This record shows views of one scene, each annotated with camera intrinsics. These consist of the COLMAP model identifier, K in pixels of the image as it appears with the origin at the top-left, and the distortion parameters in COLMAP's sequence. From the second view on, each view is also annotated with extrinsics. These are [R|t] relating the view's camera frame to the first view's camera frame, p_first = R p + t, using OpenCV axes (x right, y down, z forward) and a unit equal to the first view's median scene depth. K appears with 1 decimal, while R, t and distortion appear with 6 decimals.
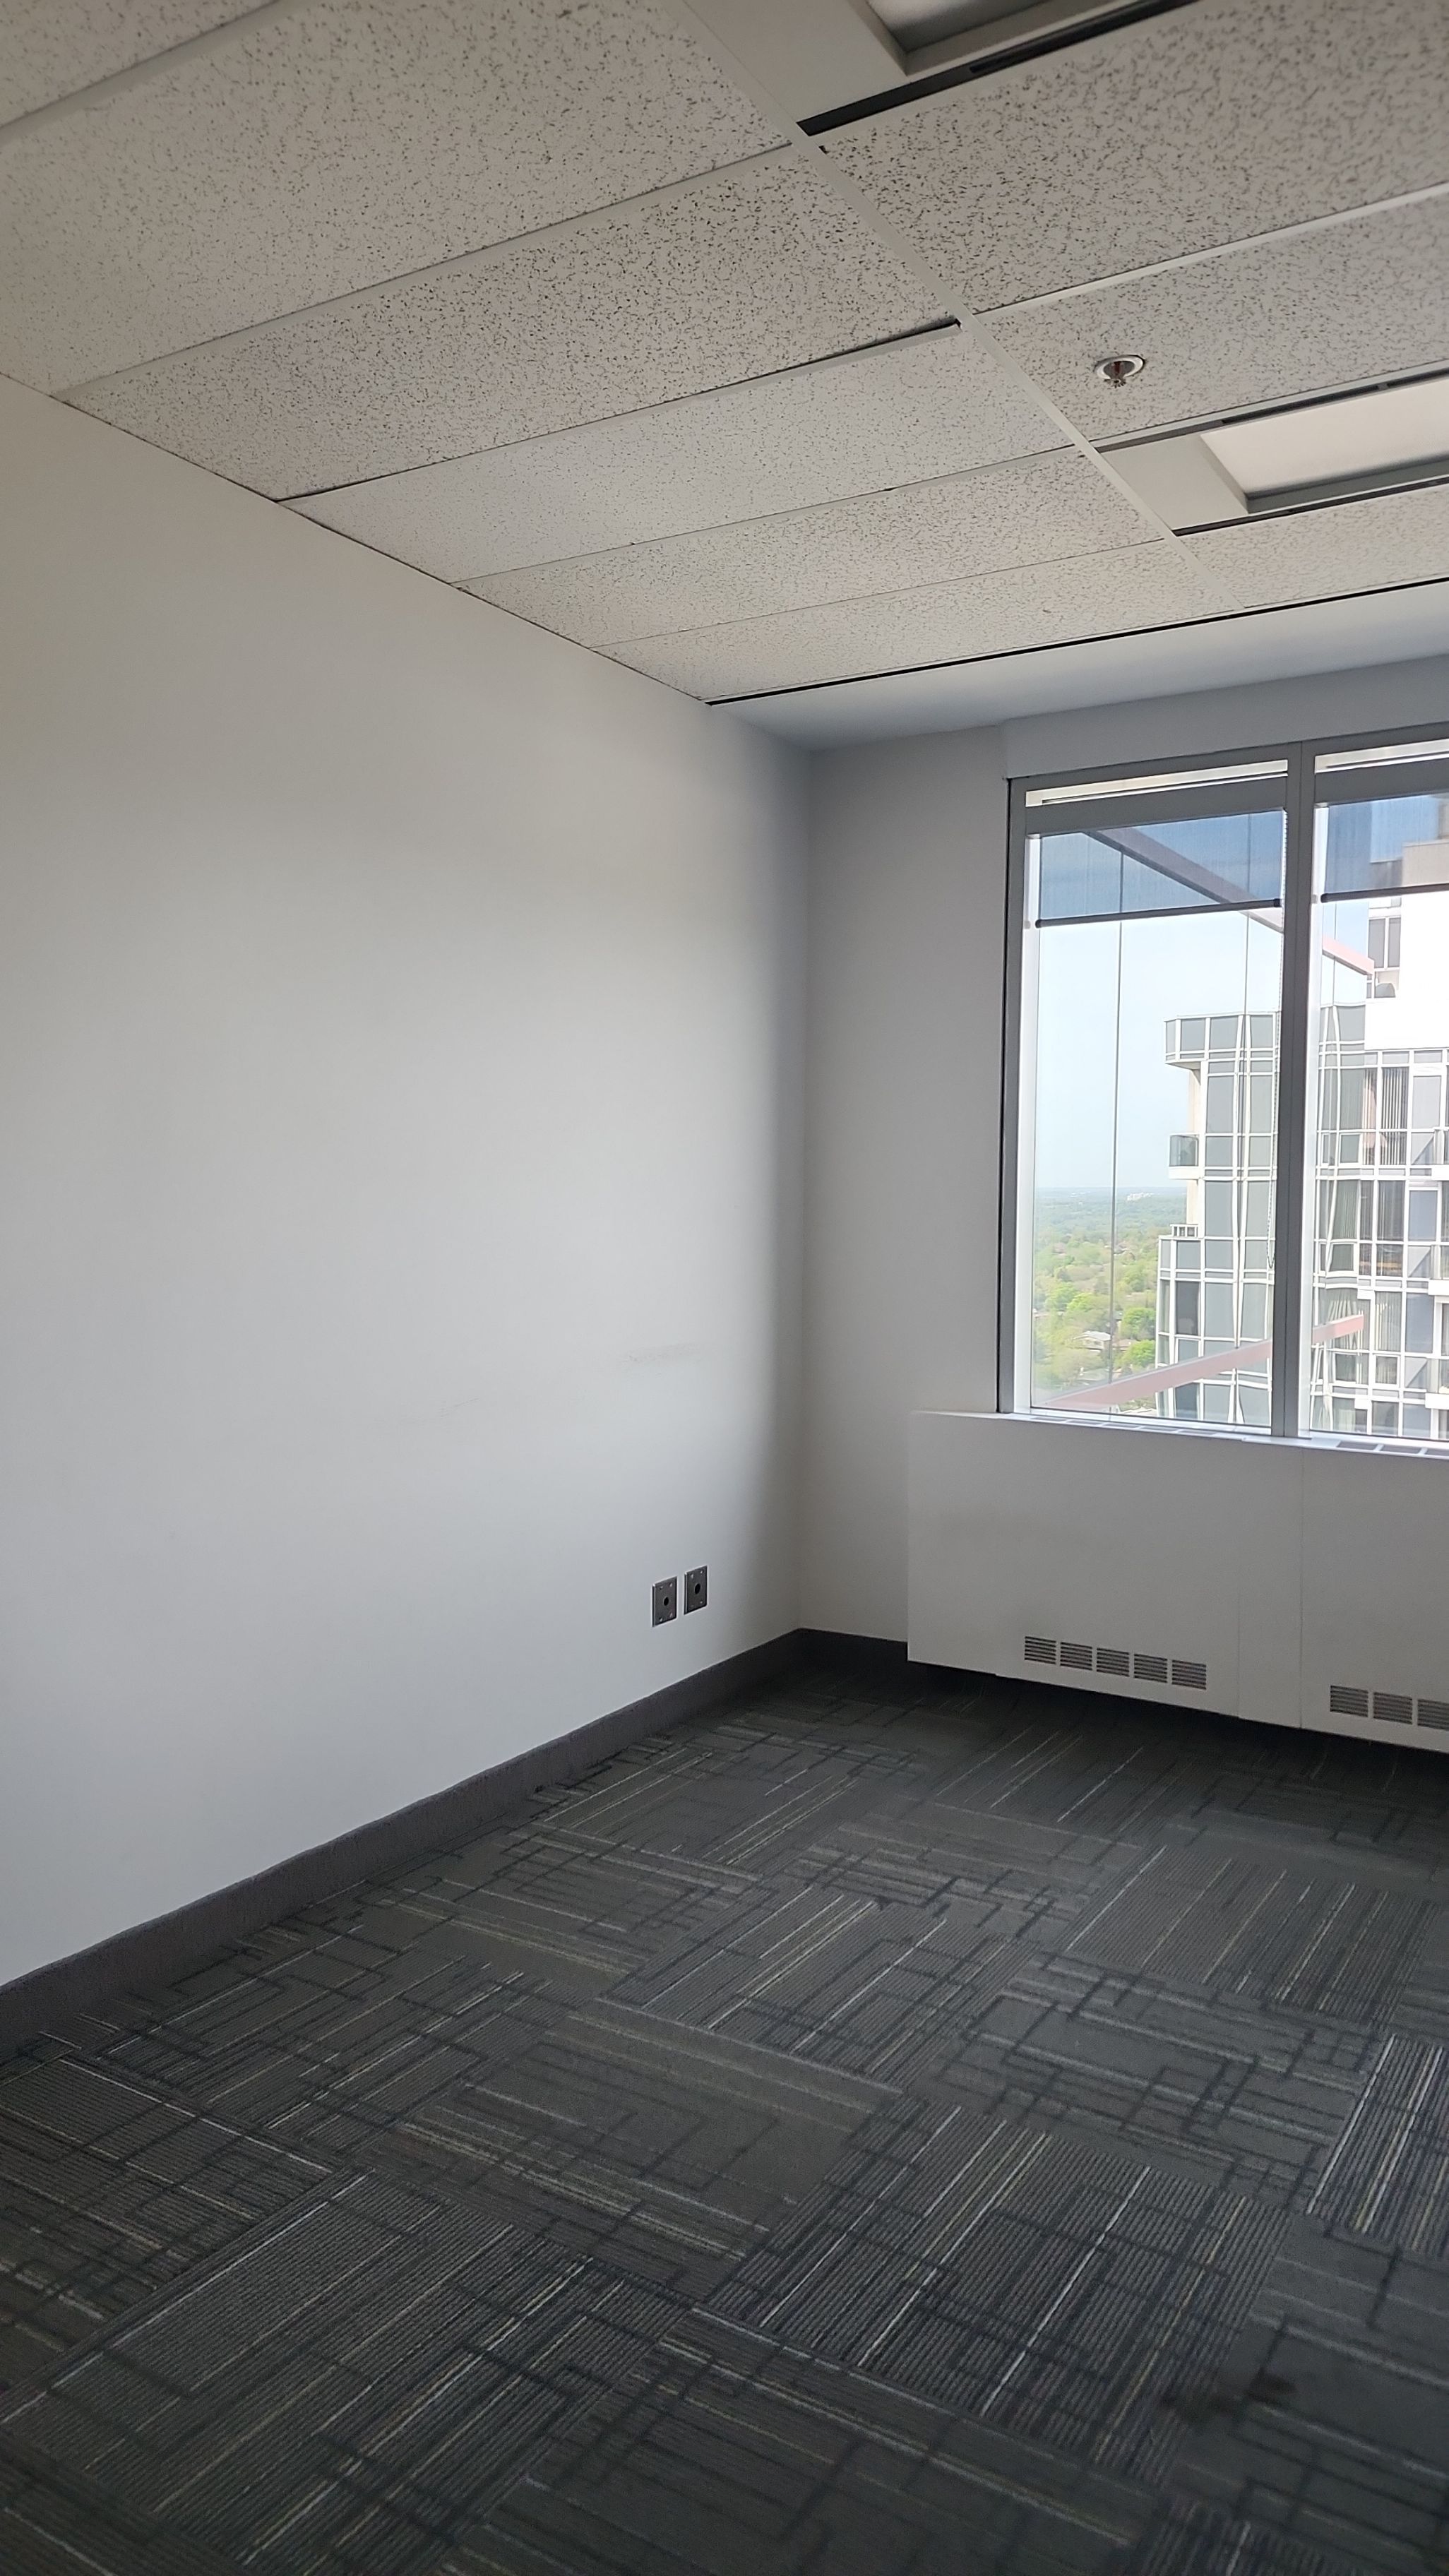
lens RADIAL K [[1755.6, 0, 724.5], [0, 1755.6, 1288.0], [0, 0, 1]] dist [0.004818, 0.002331]
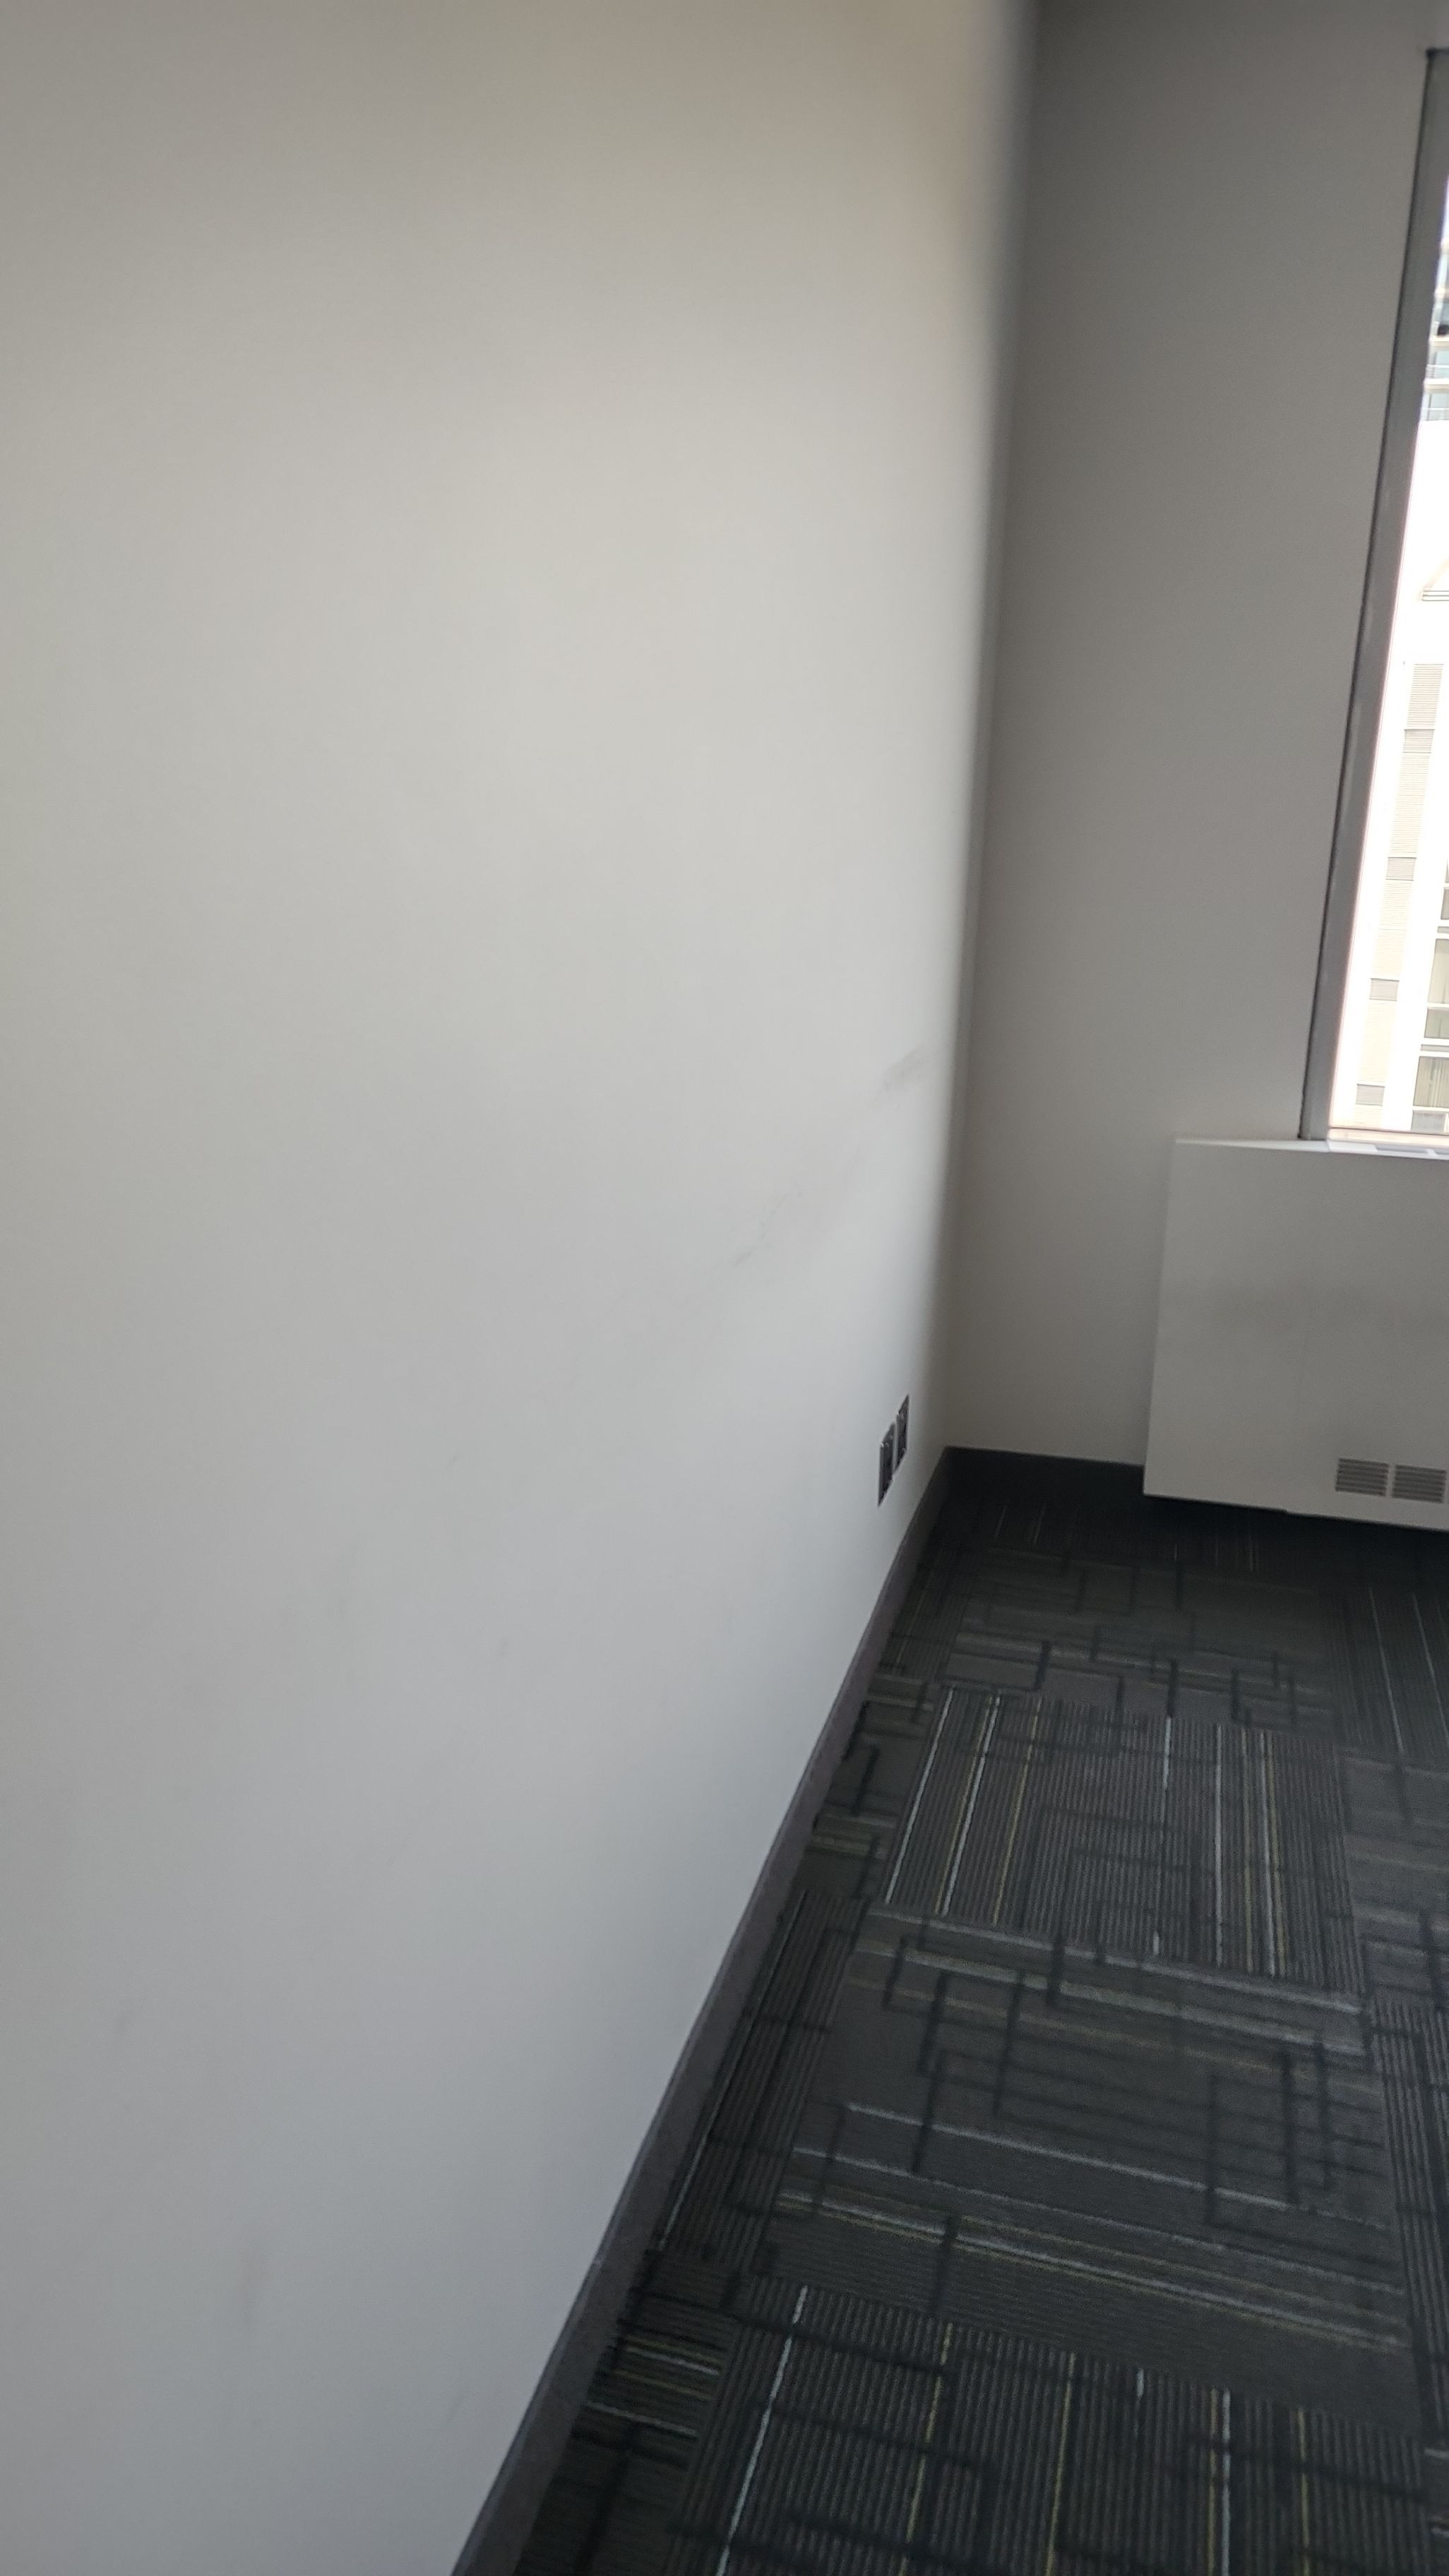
lens RADIAL K [[1755.6, 0, 724.5], [0, 1755.6, 1288.0], [0, 0, 1]] dist [0.004818, 0.002331]
pose [[0.963748, -0.051913, 0.261716, -0.277033], [-0.003298, 0.978497, 0.206236, -0.012100], [-0.266795, -0.199622, 0.942853, 0.481672]]
